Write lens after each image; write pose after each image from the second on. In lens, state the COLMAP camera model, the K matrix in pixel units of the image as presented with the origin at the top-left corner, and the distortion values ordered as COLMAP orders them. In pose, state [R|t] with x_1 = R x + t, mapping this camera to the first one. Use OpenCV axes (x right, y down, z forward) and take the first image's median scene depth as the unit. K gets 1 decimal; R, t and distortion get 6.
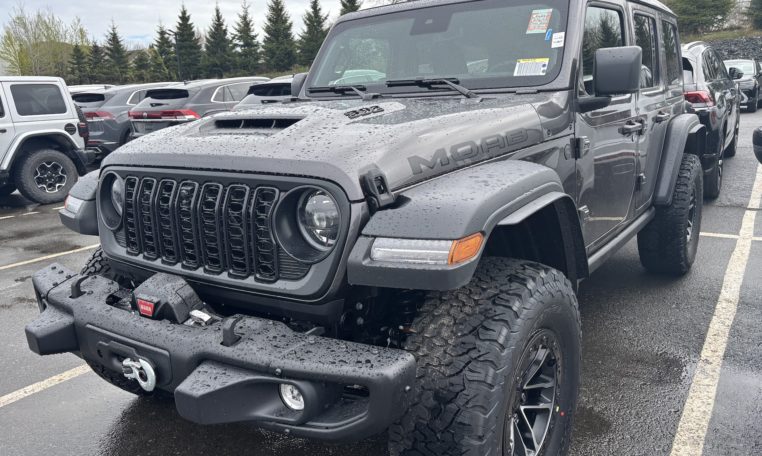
lens RADIAL K [[597.5, 0, 381.0], [0, 597.5, 228.0], [0, 0, 1]] dist [0.015022, 0.002511]
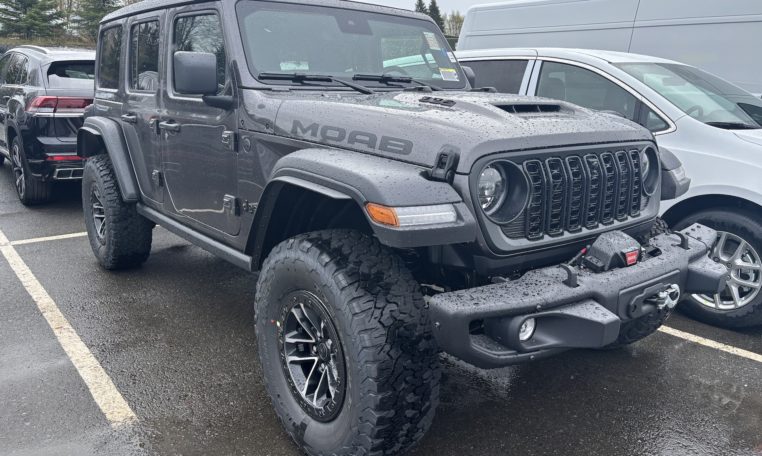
lens RADIAL K [[597.5, 0, 381.0], [0, 597.5, 228.0], [0, 0, 1]] dist [0.015022, 0.002511]
pose [[0.280019, -0.175625, 0.943793, -1.412271], [0.190467, 0.973743, 0.124688, -0.145629], [-0.940910, 0.144847, 0.306117, 0.931599]]
